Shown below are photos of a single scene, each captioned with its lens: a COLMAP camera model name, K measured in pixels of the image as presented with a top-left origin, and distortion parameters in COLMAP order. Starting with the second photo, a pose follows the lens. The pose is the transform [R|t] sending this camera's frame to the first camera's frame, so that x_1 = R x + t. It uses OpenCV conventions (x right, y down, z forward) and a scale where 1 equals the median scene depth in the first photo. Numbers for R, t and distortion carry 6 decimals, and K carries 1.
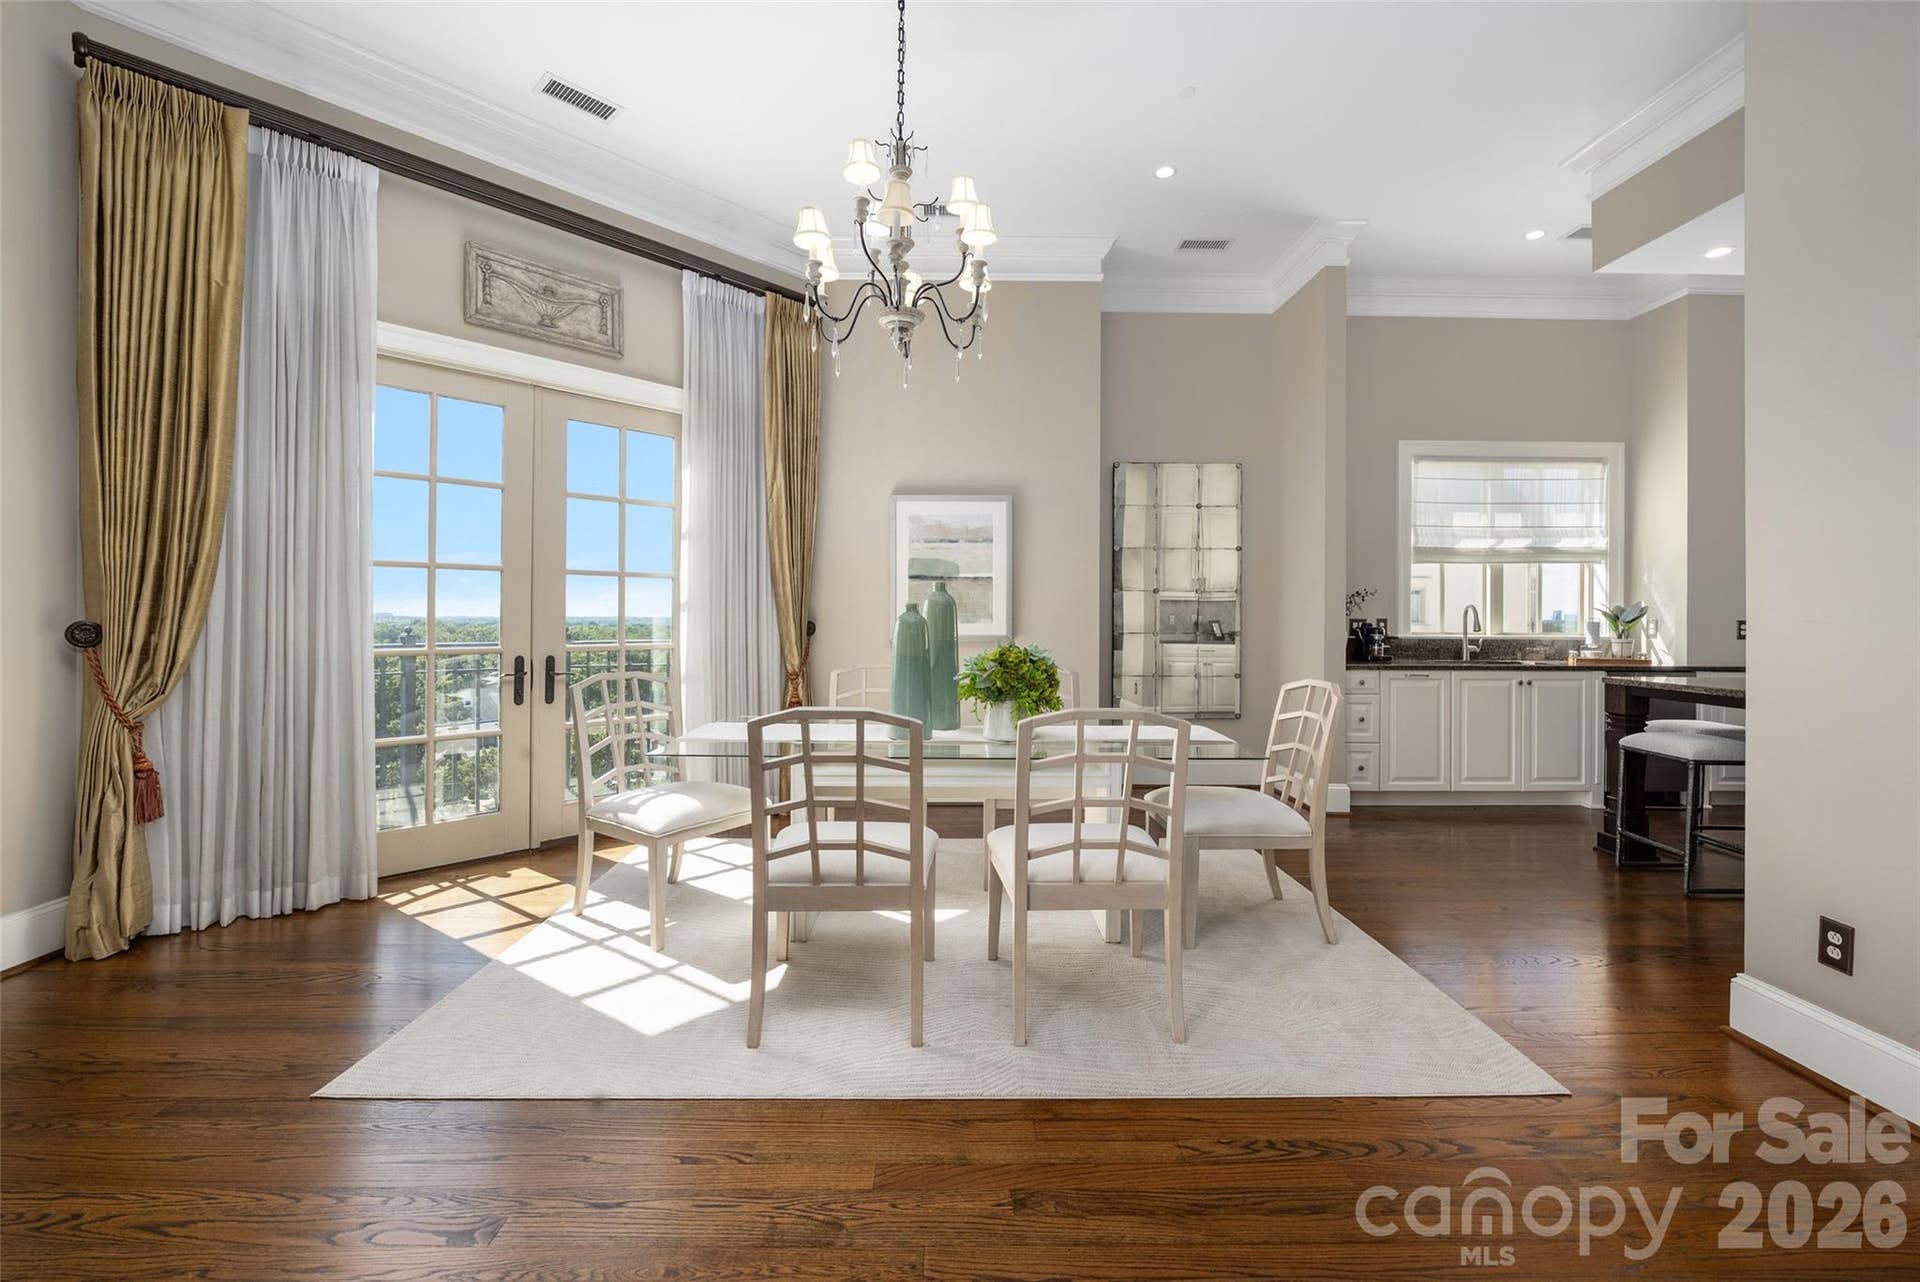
lens RADIAL K [[784.8, 0, 953.0], [0, 784.8, 617.2], [0, 0, 1]] dist [-0.001637, -0.000274]
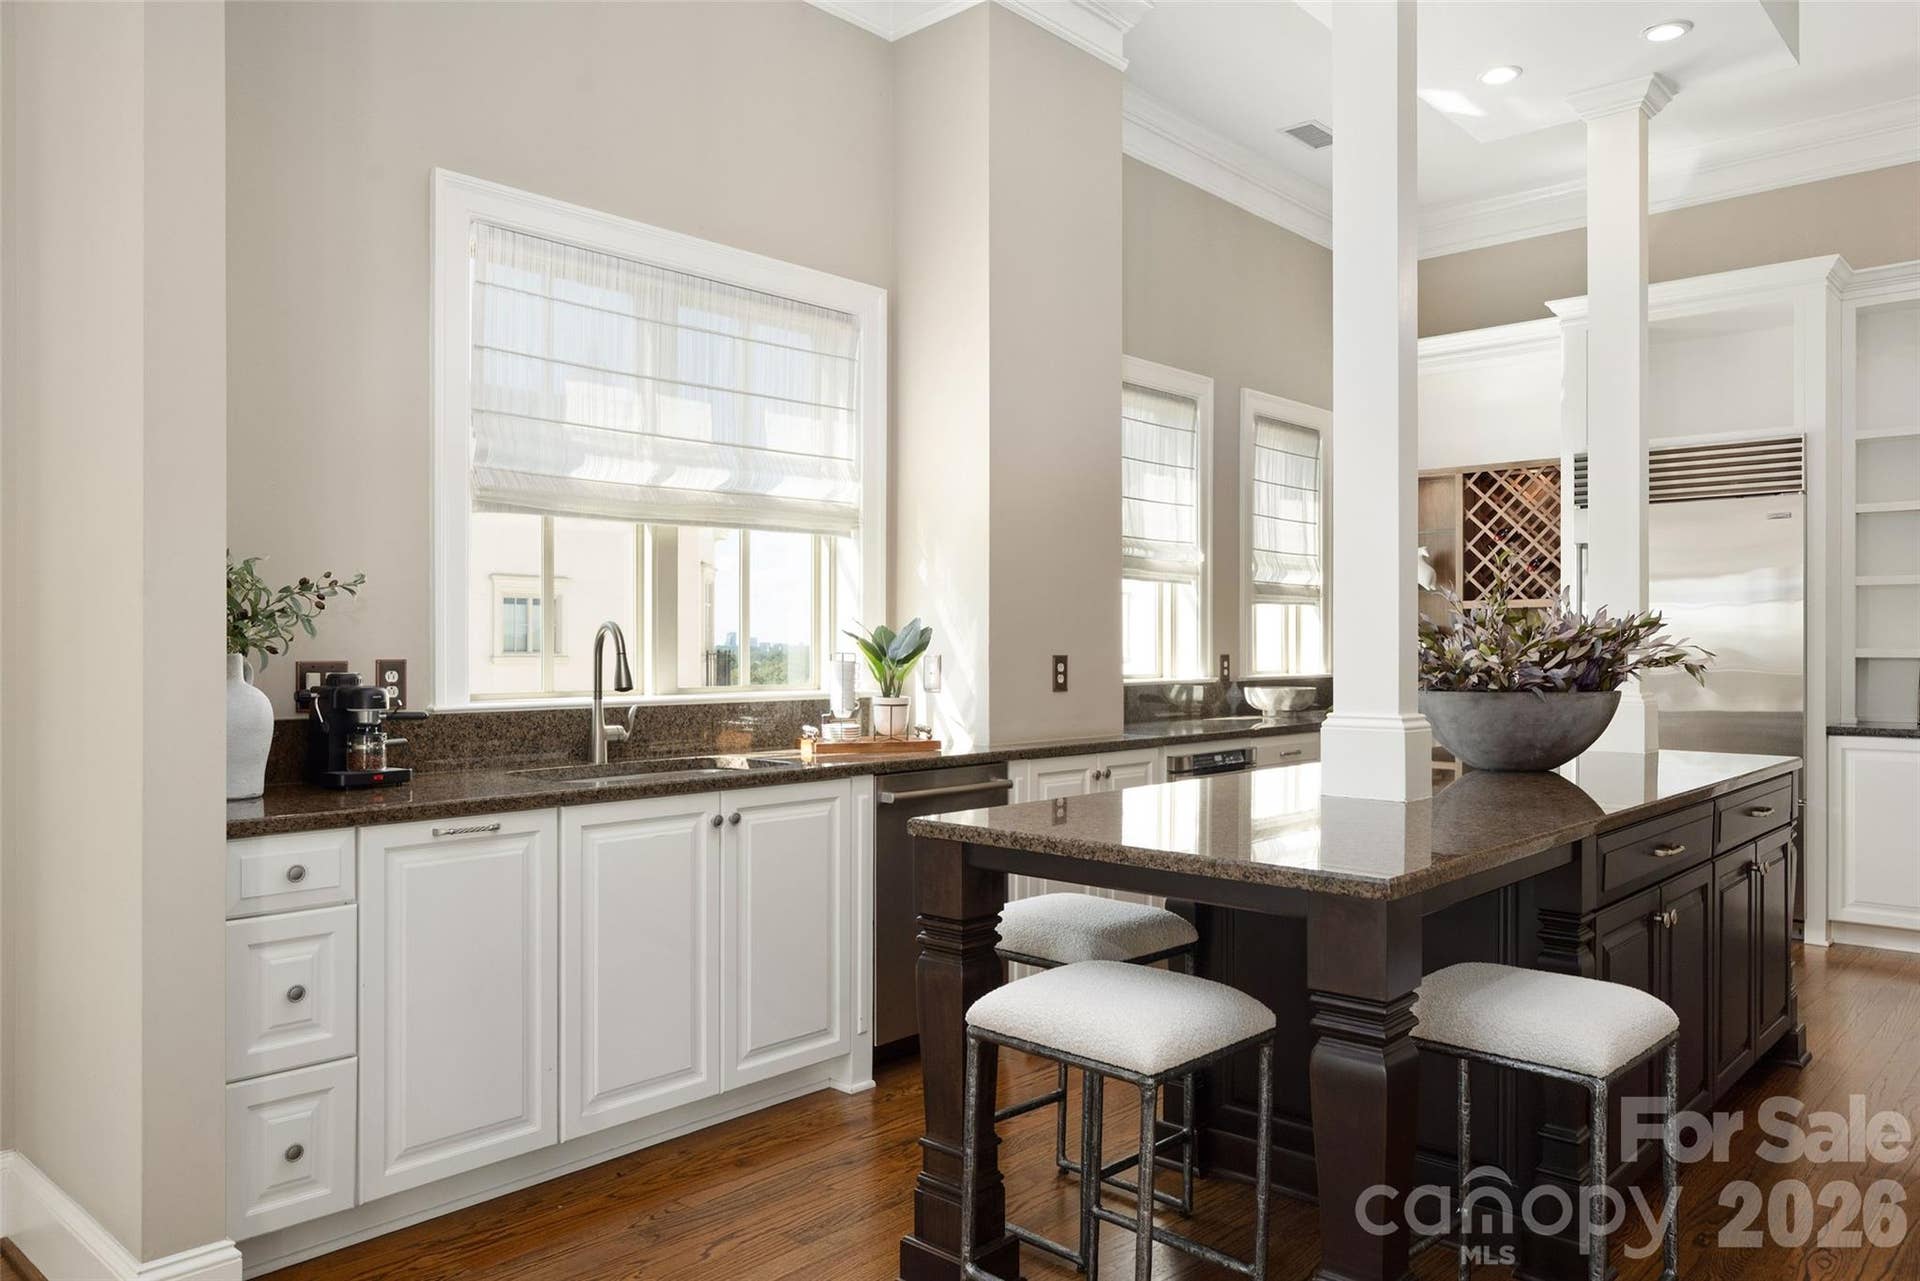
lens RADIAL K [[1351.3, 0, 960.0], [0, 1351.3, 640.5], [0, 0, 1]] dist [-0.000971, 0.000396]
pose [[0.680223, -0.004211, 0.732993, 0.308542], [0.004676, 0.999988, 0.001406, -0.007276], [-0.732990, 0.002471, 0.680235, 0.447009]]
